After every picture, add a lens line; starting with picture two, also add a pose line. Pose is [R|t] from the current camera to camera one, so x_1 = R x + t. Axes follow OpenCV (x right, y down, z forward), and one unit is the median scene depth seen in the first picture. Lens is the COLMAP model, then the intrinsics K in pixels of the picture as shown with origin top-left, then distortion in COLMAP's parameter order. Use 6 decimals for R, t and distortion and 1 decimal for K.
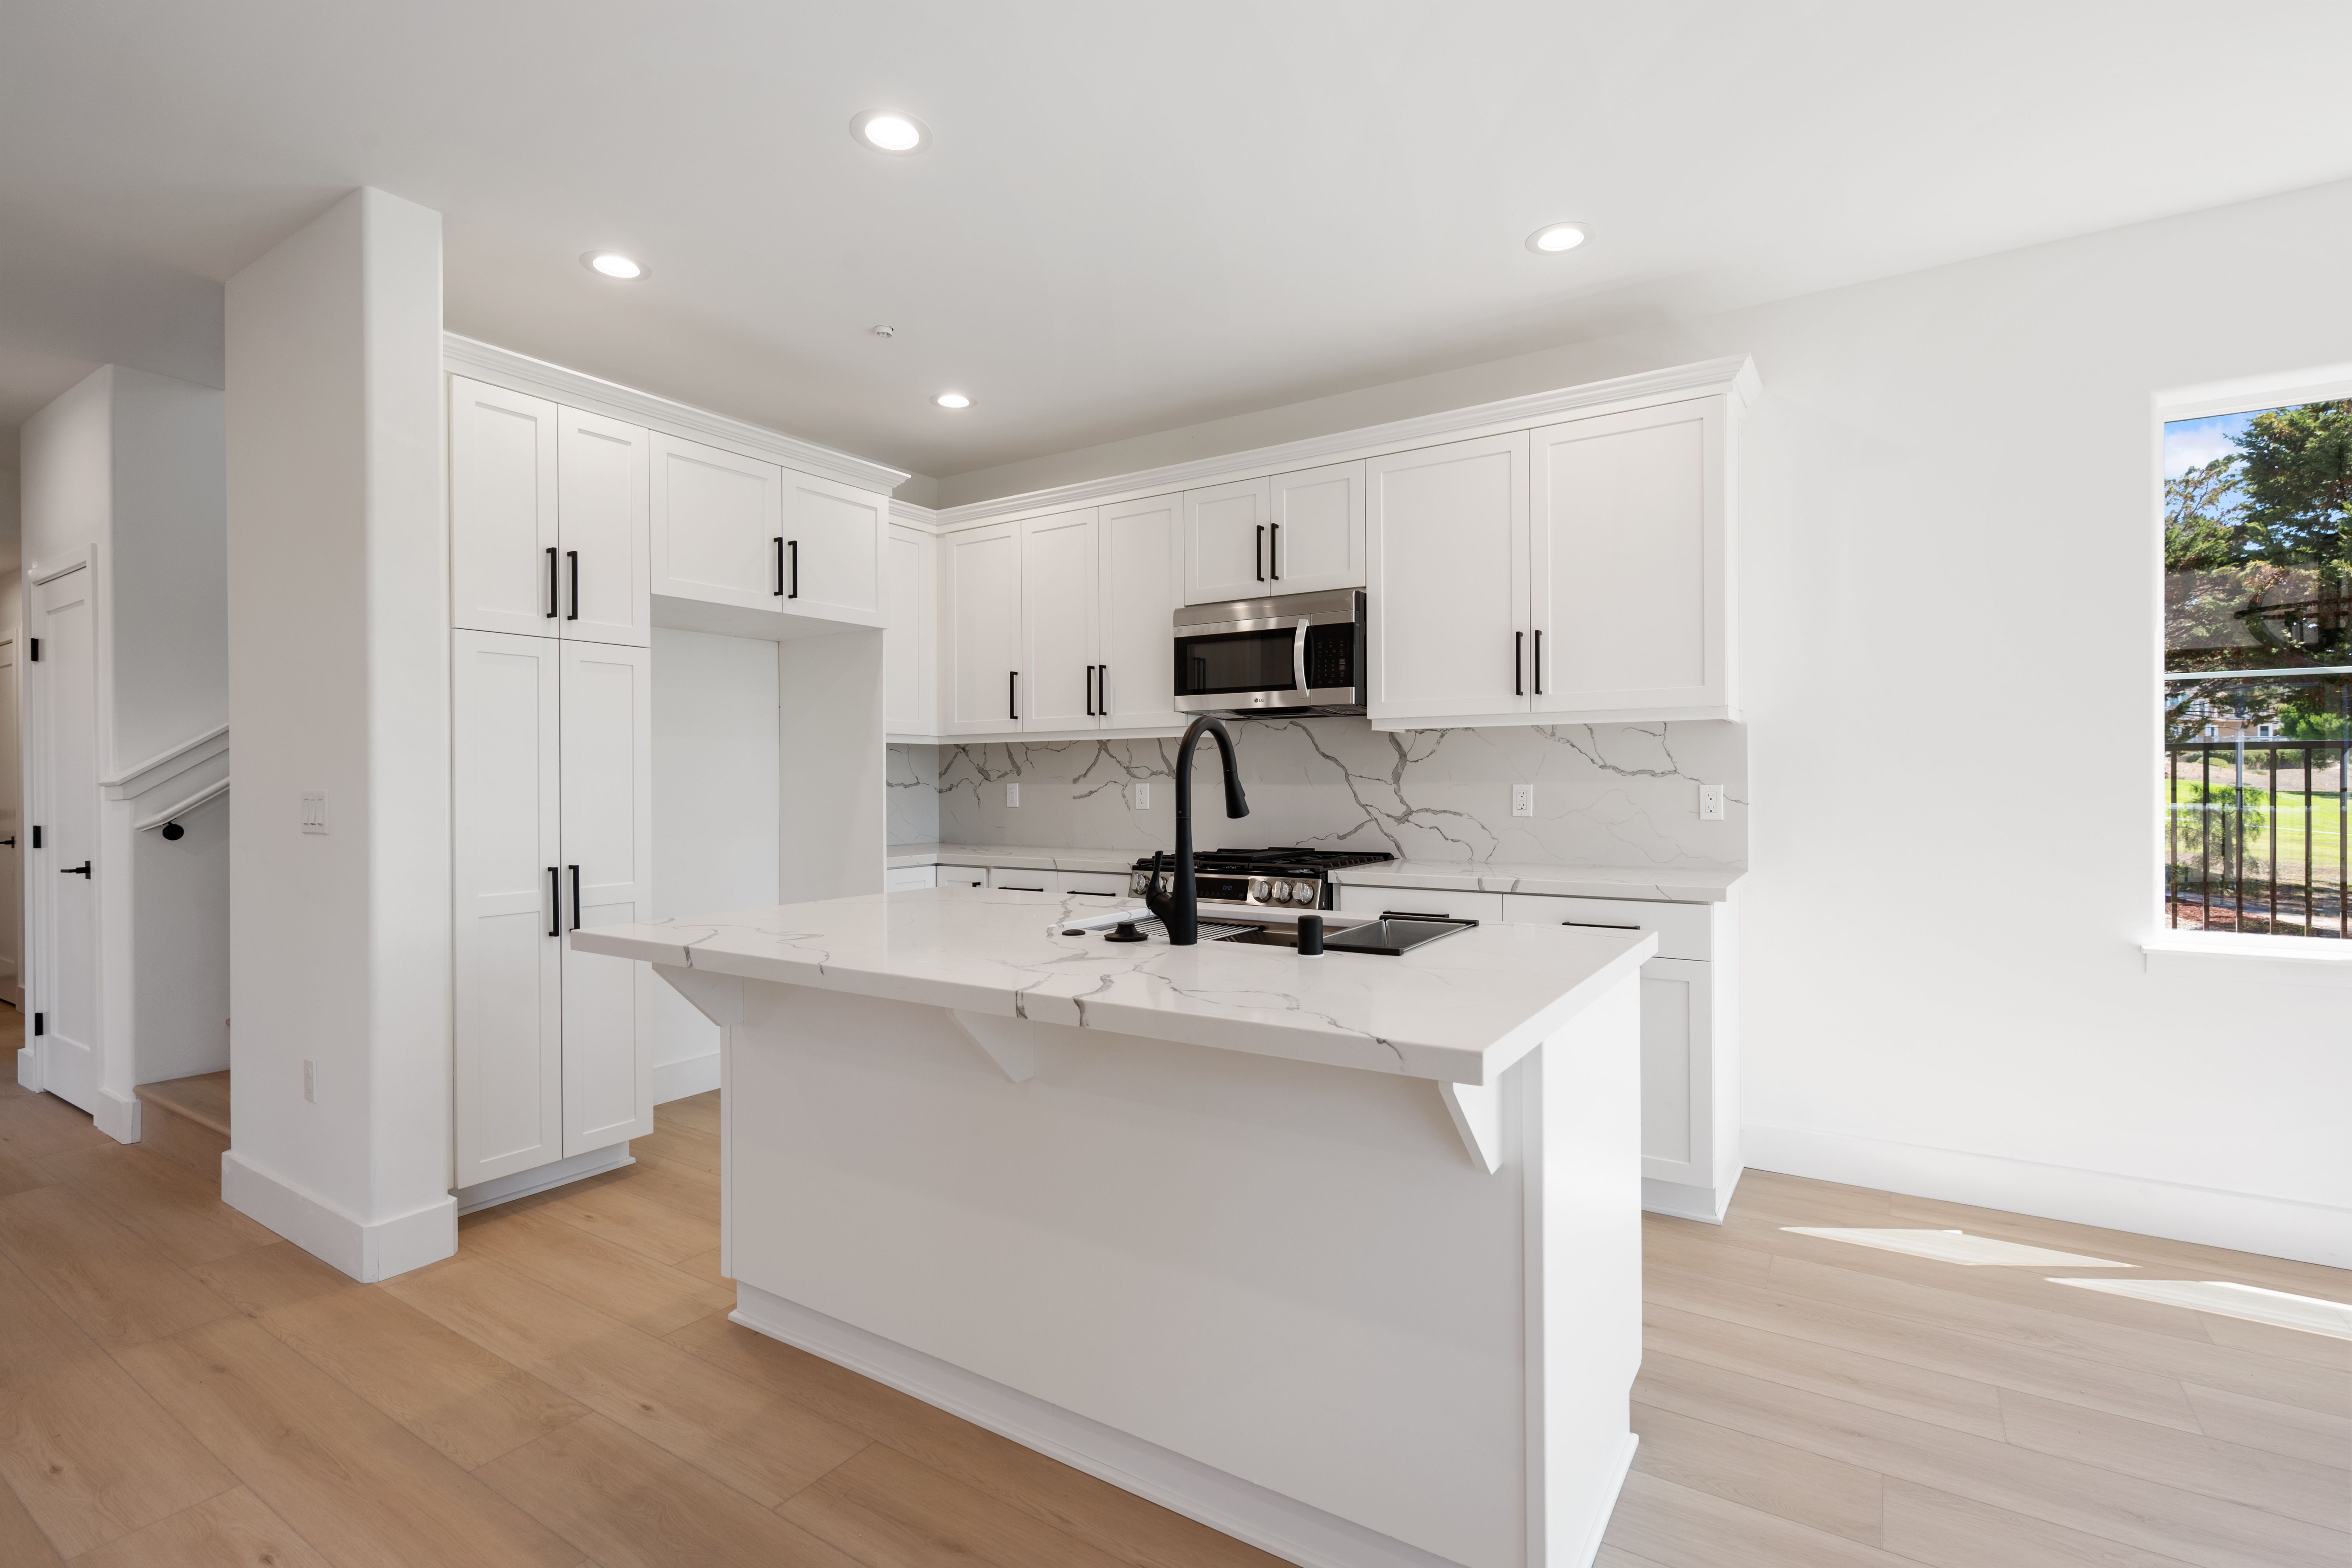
lens RADIAL K [[1086.2, 0, 1180.7], [0, 1086.2, 781.6], [0, 0, 1]] dist [-0.000673, 0.002203]
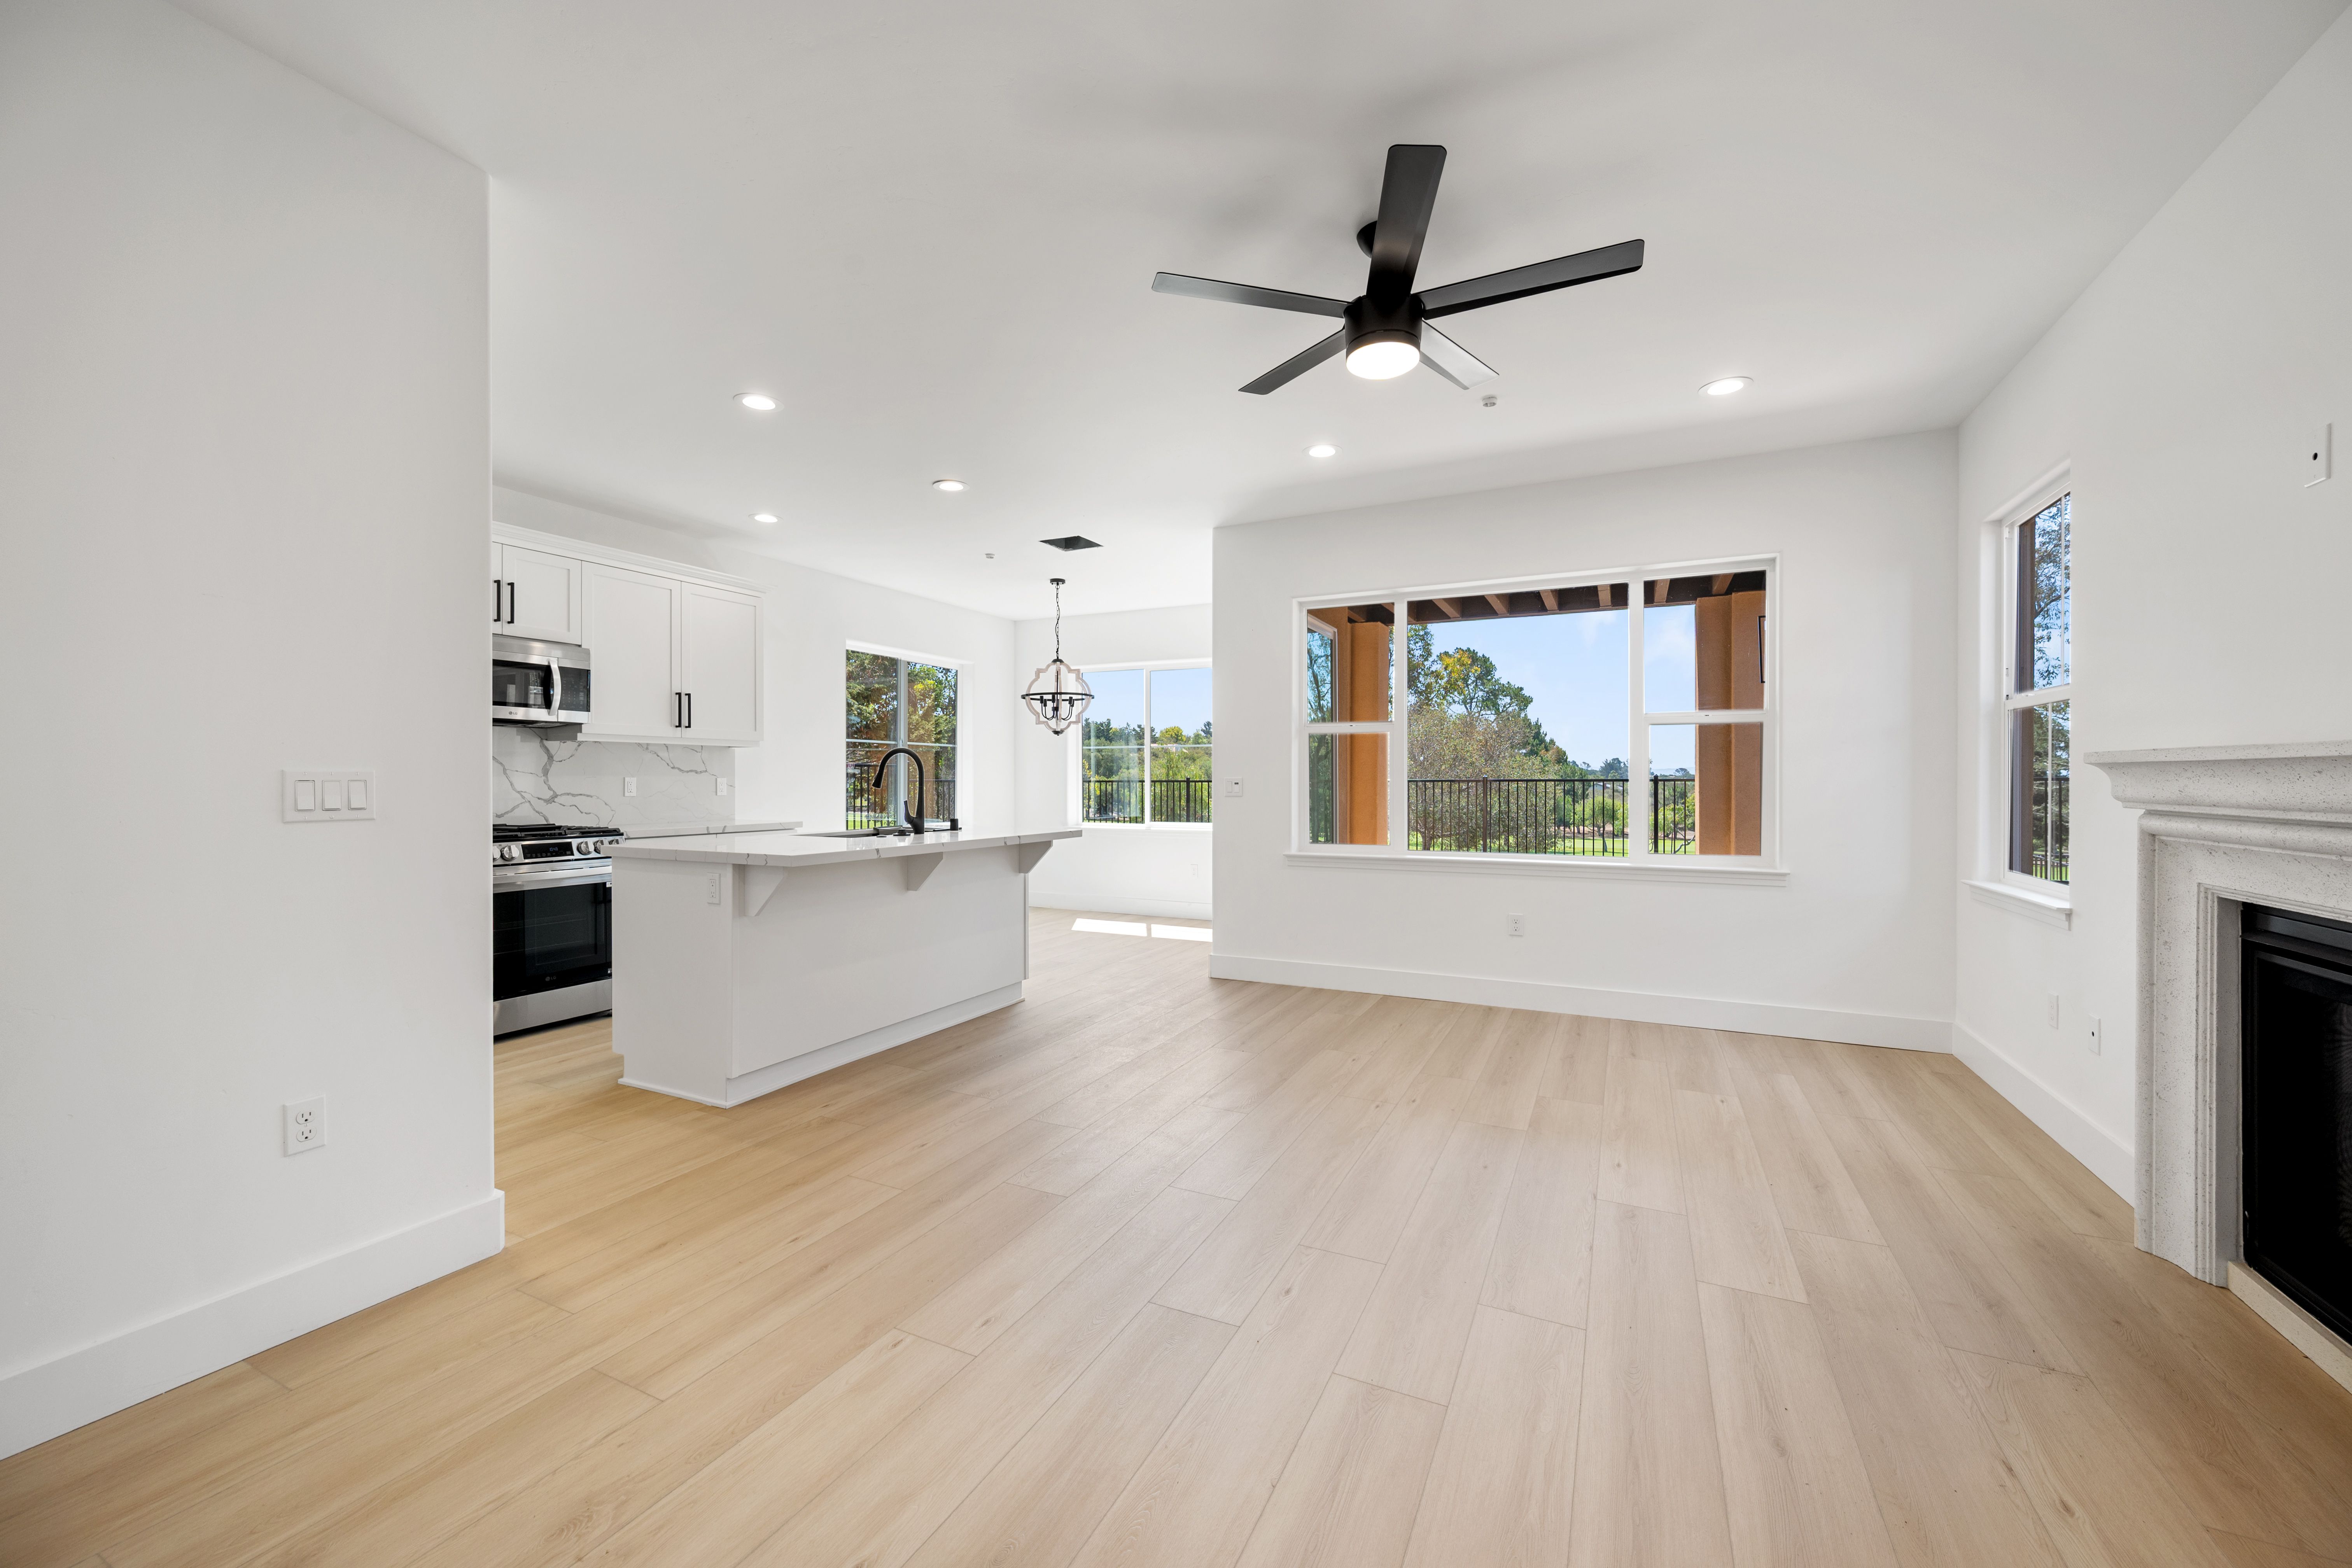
lens RADIAL K [[917.0, 0, 1176.3], [0, 917.0, 787.1], [0, 0, 1]] dist [-0.000374, 0.000127]
pose [[-0.118379, -0.001689, 0.992967, -1.167607], [0.000765, 0.999998, 0.001792, 0.015487], [-0.992968, 0.000971, -0.118377, 0.324635]]
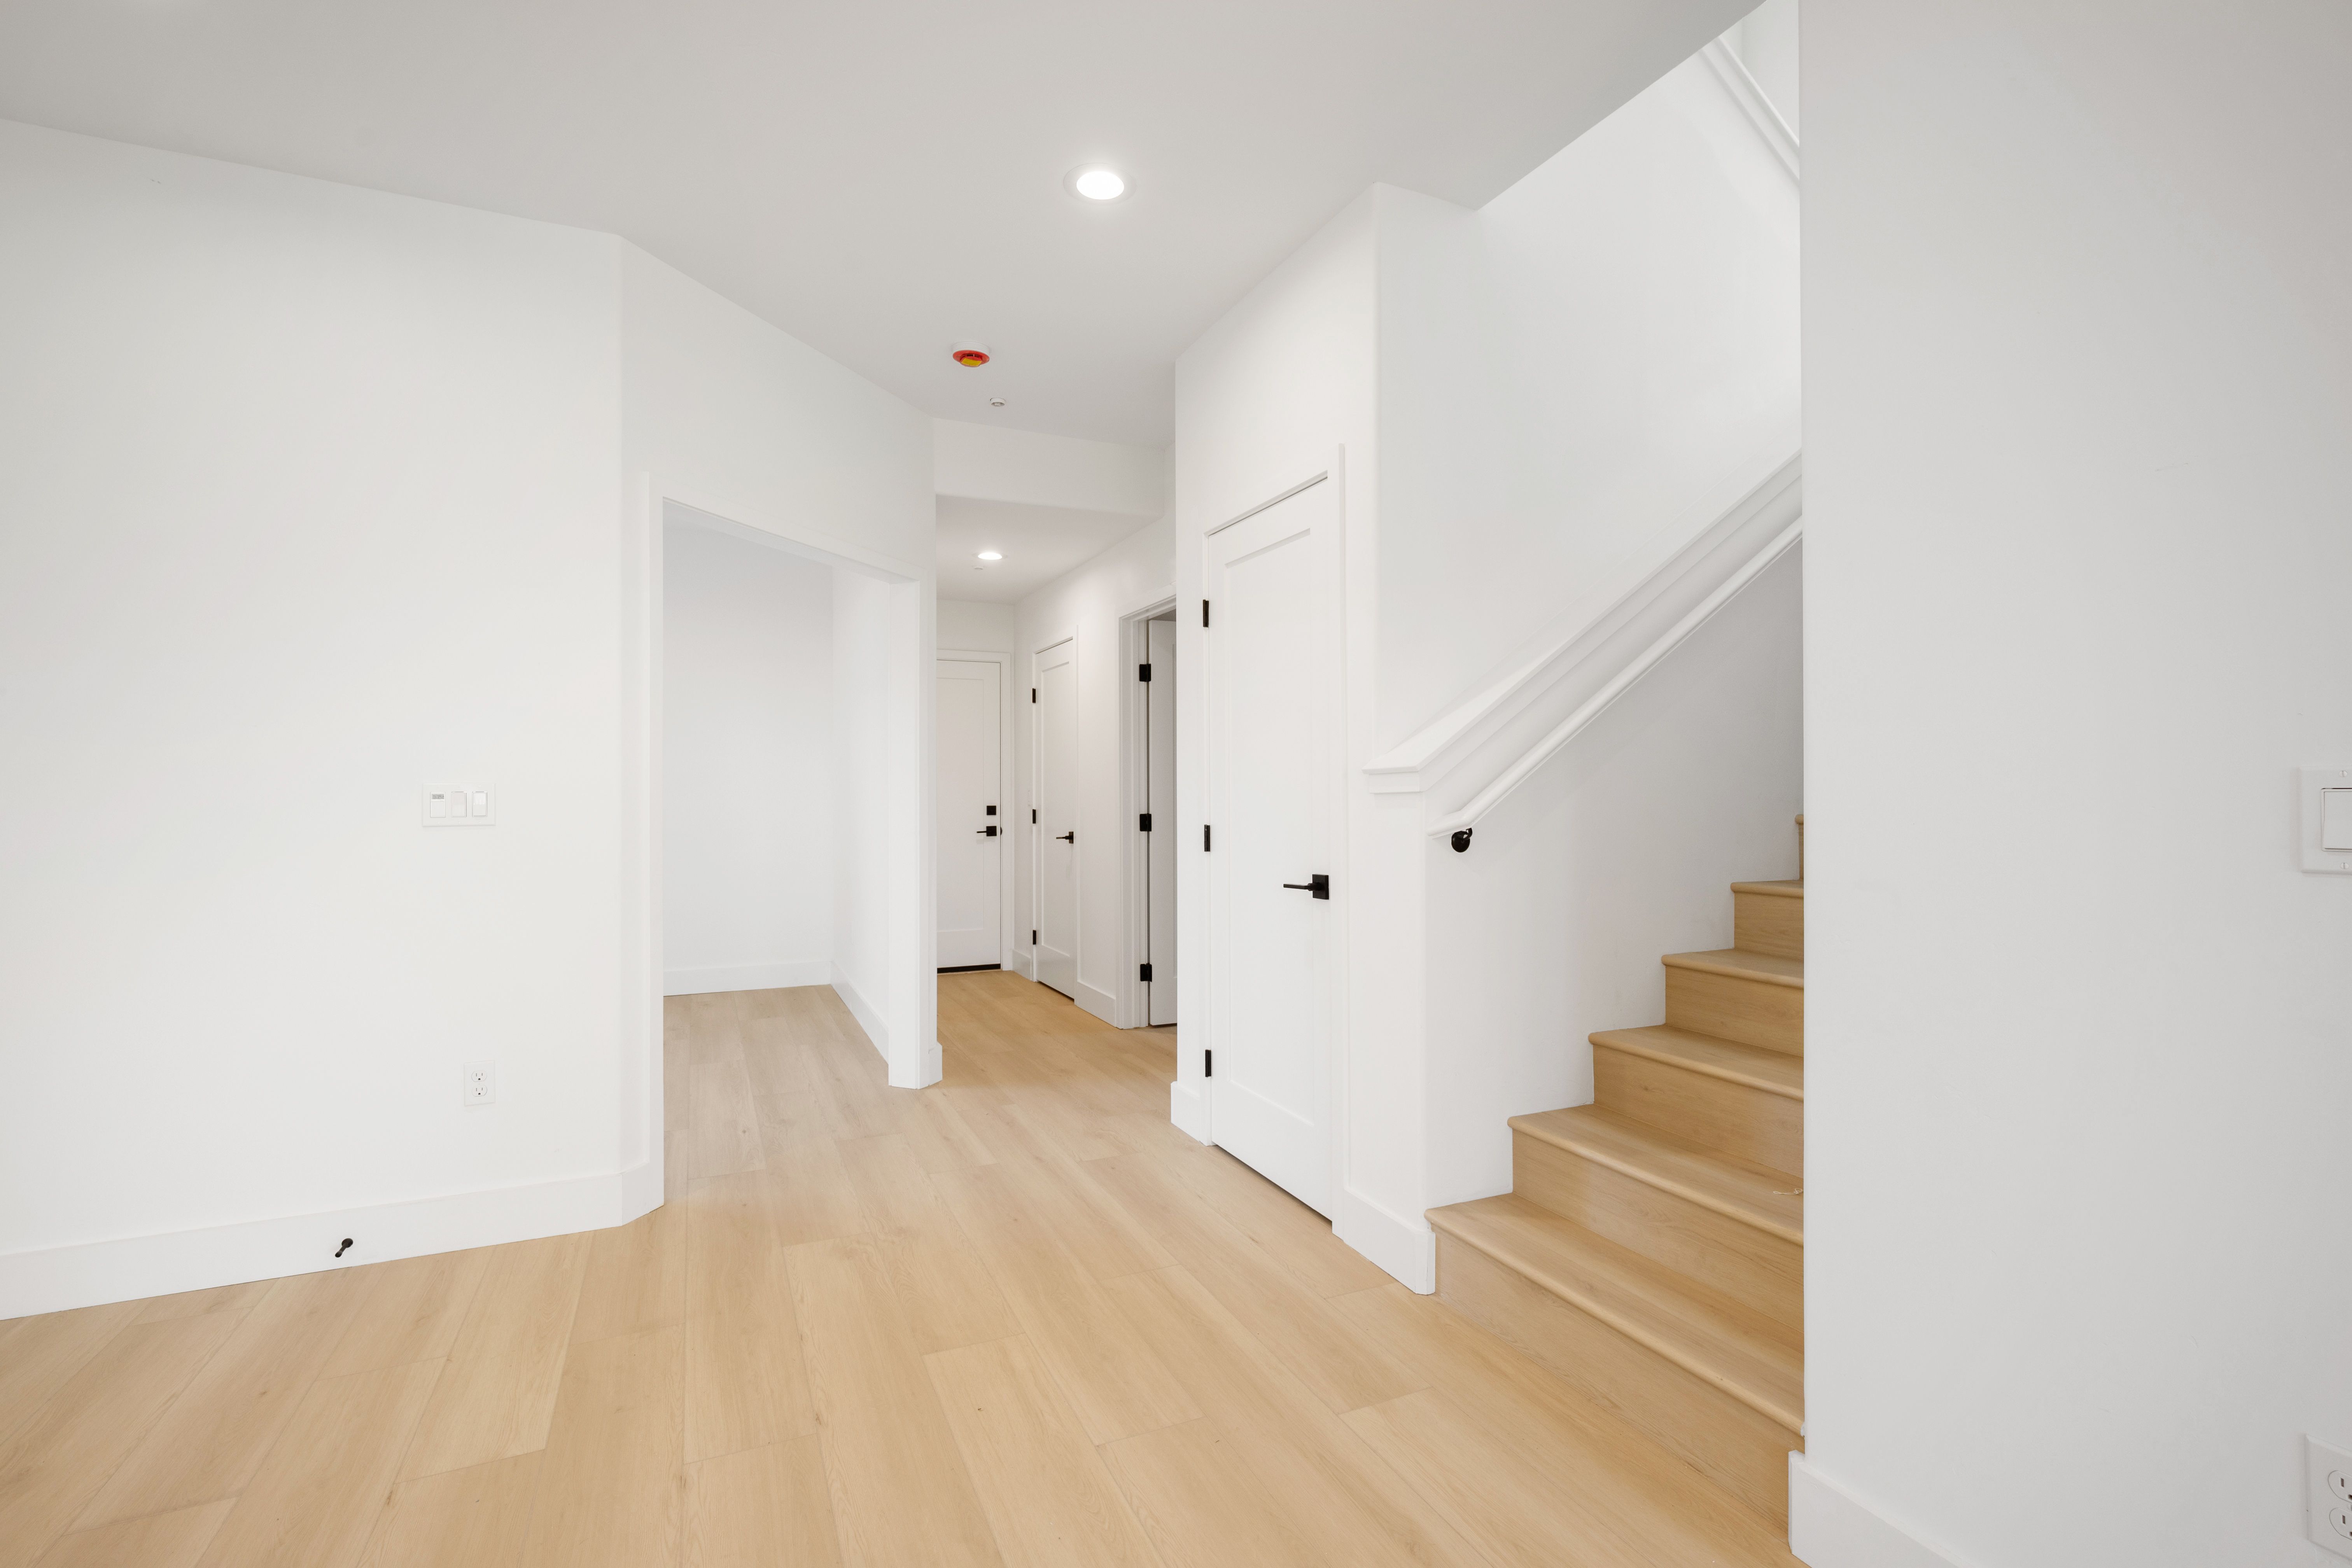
lens RADIAL K [[1086.2, 0, 1153.6], [0, 1086.2, 788.7], [0, 0, 1]] dist [-0.000673, 0.002203]
pose [[0.830225, 0.004239, -0.557413, -0.706054], [-0.004168, 0.999990, 0.001397, 0.013495], [0.557414, 0.001164, 0.830234, 0.325644]]
